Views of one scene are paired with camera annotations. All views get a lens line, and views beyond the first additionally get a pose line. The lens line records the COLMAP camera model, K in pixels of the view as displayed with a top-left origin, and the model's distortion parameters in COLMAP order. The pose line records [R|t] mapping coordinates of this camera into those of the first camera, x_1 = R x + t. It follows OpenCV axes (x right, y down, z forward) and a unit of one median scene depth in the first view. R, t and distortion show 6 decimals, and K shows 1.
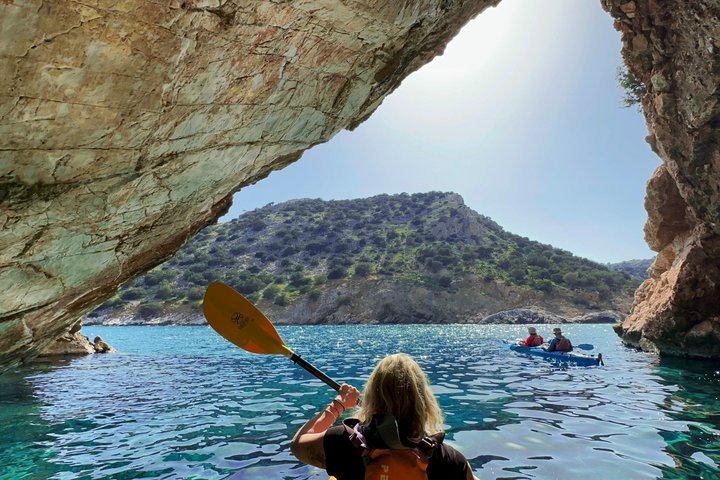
lens RADIAL K [[383.7, 0, 360.0], [0, 383.7, 240.0], [0, 0, 1]] dist [0.001421, 0.001262]
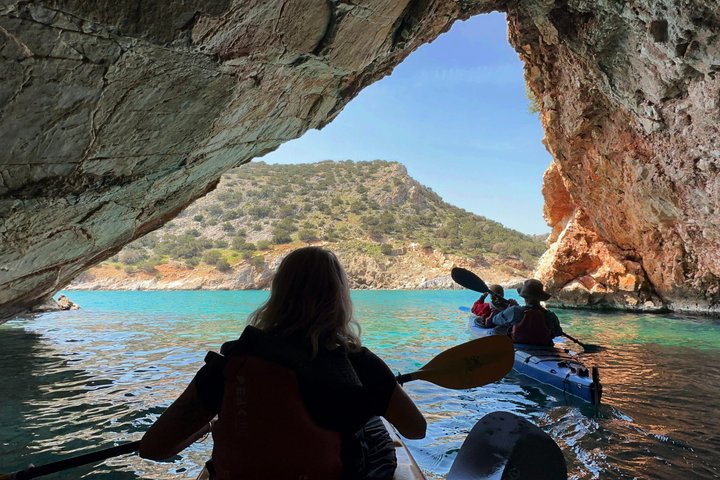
lens RADIAL K [[383.7, 0, 360.0], [0, 383.7, 240.0], [0, 0, 1]] dist [0.001421, 0.001262]
pose [[0.988988, 0.020077, 0.146627, -0.038918], [-0.032760, 0.995876, 0.084598, -0.015889], [-0.144324, -0.088470, 0.985568, -0.183356]]
